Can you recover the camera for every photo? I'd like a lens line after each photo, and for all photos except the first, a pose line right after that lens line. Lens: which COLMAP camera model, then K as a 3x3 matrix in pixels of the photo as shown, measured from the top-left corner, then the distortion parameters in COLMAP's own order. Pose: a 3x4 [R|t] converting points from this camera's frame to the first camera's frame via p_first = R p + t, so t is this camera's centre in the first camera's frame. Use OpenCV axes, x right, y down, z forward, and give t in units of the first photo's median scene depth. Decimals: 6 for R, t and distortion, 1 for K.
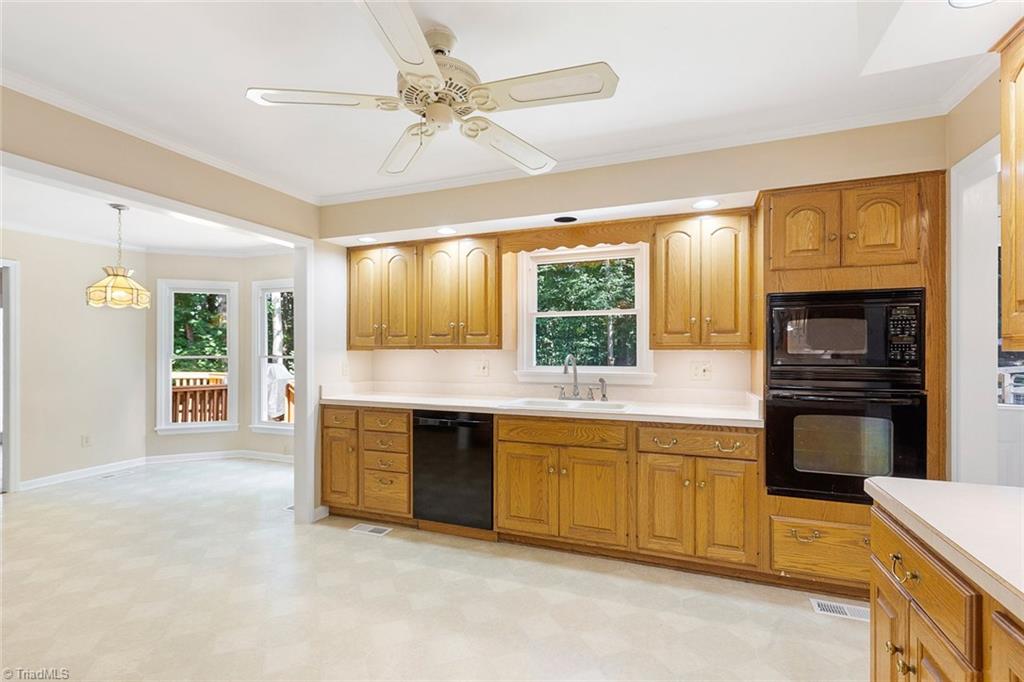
lens RADIAL K [[471.4, 0, 508.9], [0, 471.4, 347.0], [0, 0, 1]] dist [-0.003632, 0.000045]
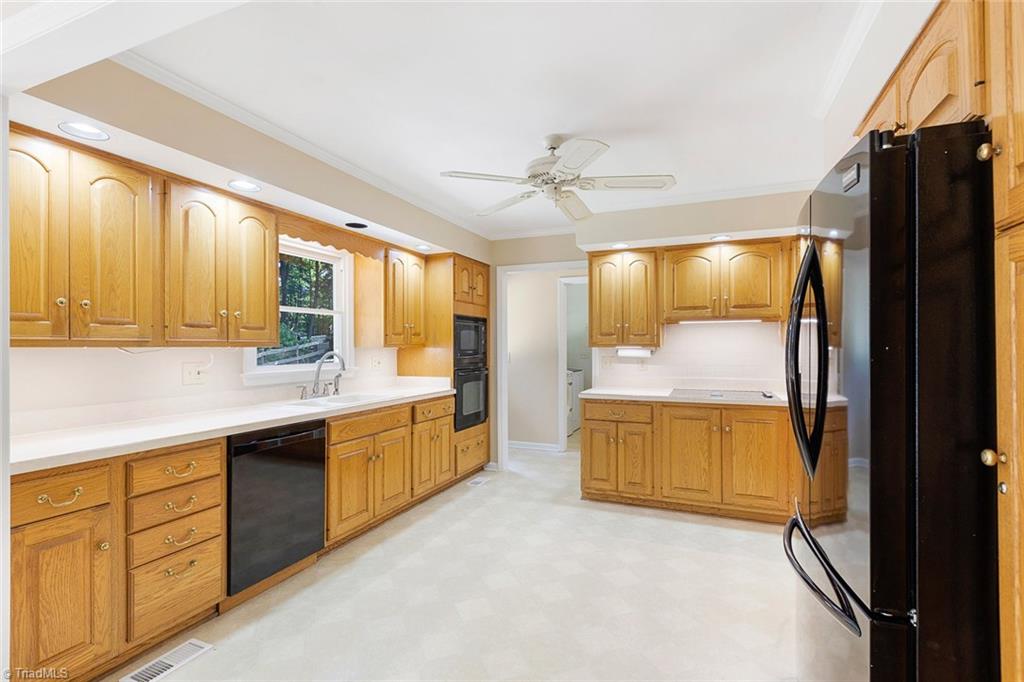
lens RADIAL K [[471.4, 0, 502.2], [0, 471.4, 346.0], [0, 0, 1]] dist [-0.003632, 0.000045]
pose [[0.036235, 0.002433, 0.999340, -1.842937], [-0.000112, 0.999997, -0.002430, 0.012477], [-0.999343, -0.000024, 0.036235, 1.250835]]
